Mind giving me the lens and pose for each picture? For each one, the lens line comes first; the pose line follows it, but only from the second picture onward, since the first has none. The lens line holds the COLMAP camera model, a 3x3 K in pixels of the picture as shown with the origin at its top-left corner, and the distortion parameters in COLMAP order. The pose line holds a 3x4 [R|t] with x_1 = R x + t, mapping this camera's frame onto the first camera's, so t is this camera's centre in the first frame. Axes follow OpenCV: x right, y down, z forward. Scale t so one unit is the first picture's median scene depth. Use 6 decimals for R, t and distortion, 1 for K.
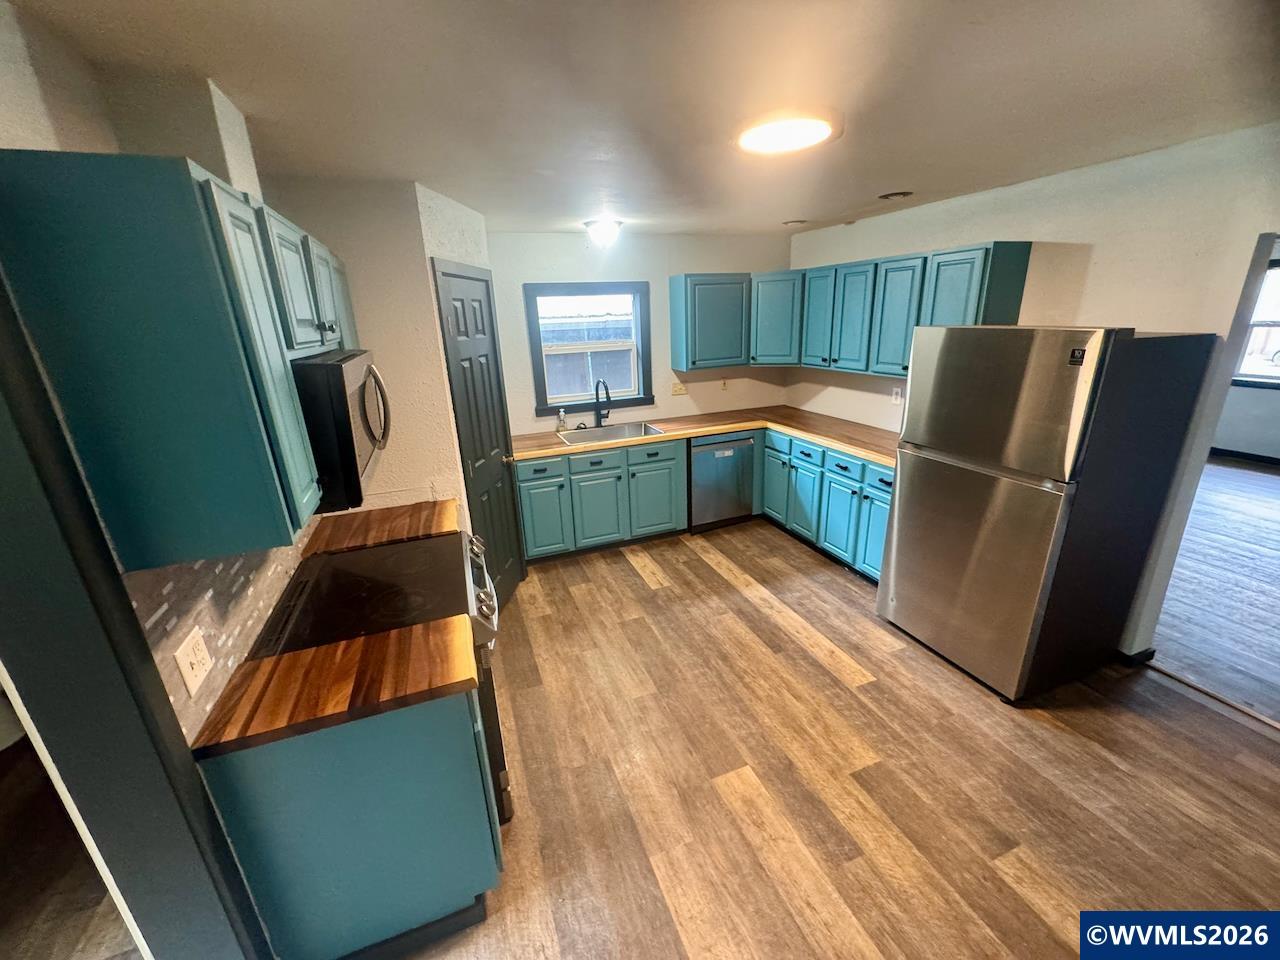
lens RADIAL K [[511.3, 0, 640.6], [0, 511.3, 475.7], [0, 0, 1]] dist [0.000699, -0.000321]
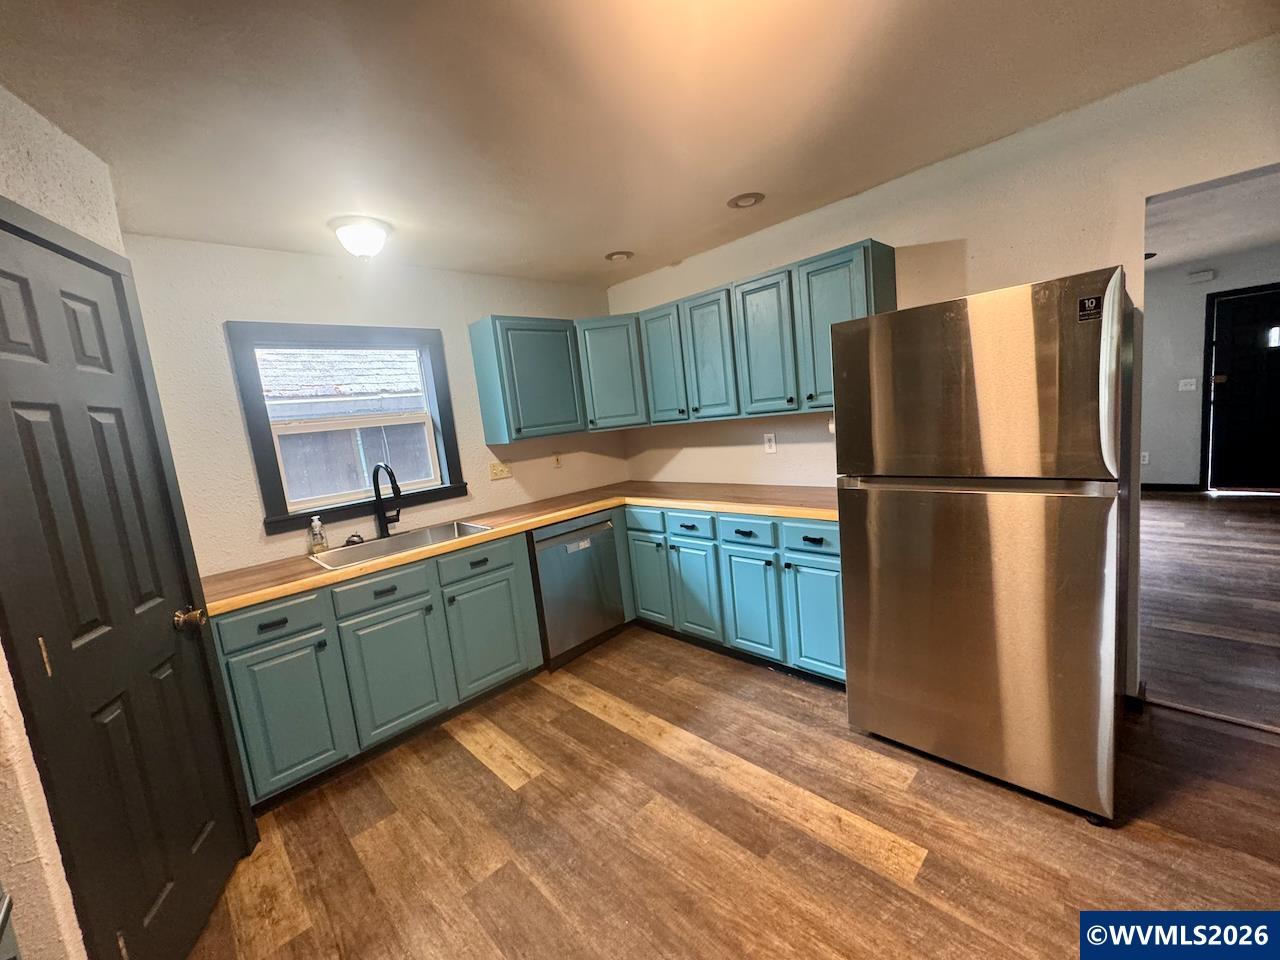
lens RADIAL K [[511.3, 0, 639.7], [0, 511.3, 476.9], [0, 0, 1]] dist [0.000699, -0.000321]
pose [[0.917543, -0.108271, 0.382612, -0.027408], [0.186881, 0.966743, -0.174593, 0.005486], [-0.350984, 0.231700, 0.907262, 0.314070]]
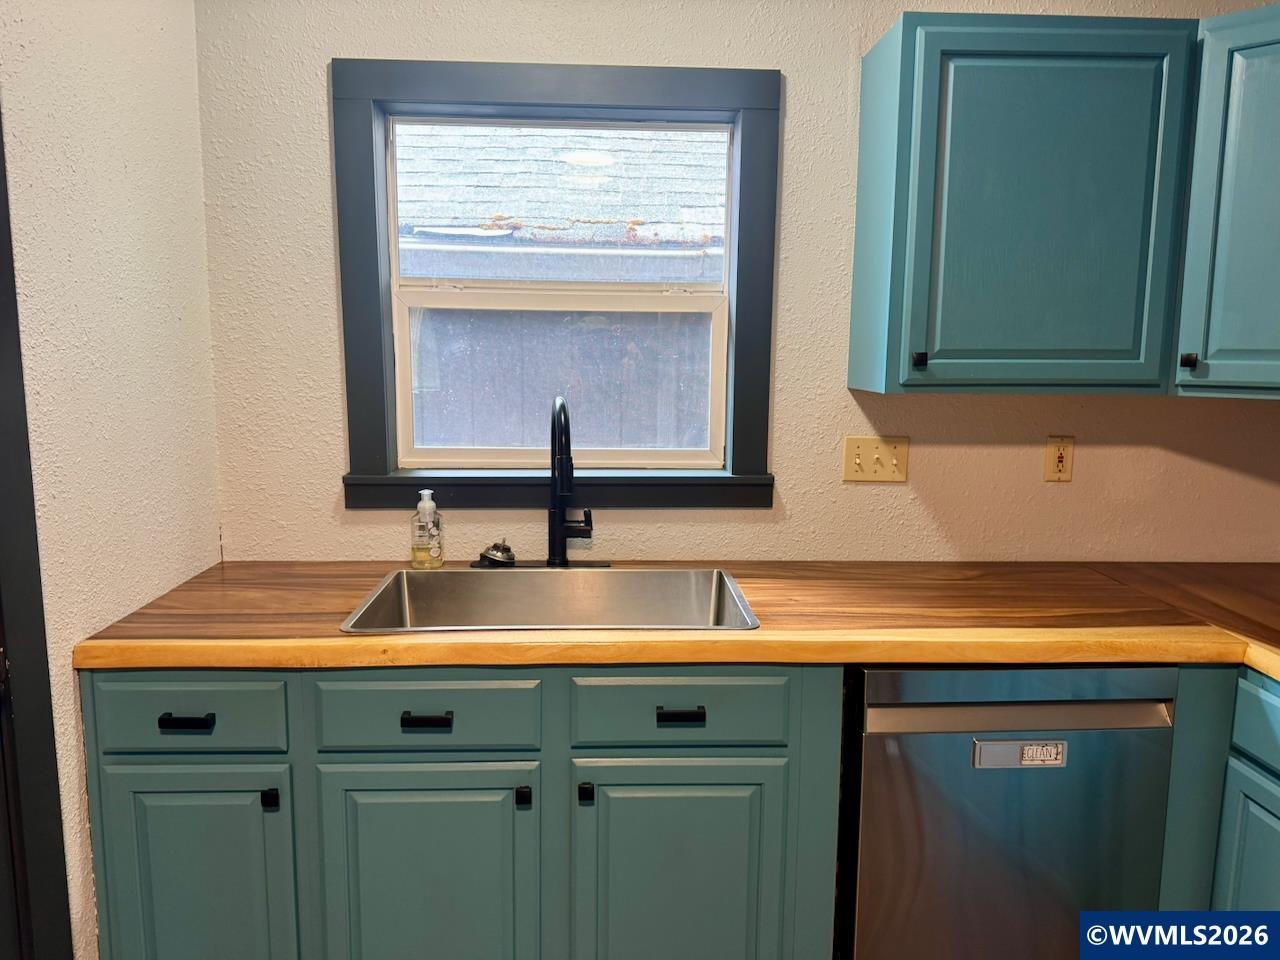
lens RADIAL K [[899.5, 0, 641.7], [0, 899.5, 469.3], [0, 0, 1]] dist [0.014275, -0.011060]
pose [[0.947540, 0.090897, -0.306441, 0.126104], [-0.140985, 0.979266, -0.145466, -0.093001], [0.286865, 0.181039, 0.940709, 0.609466]]
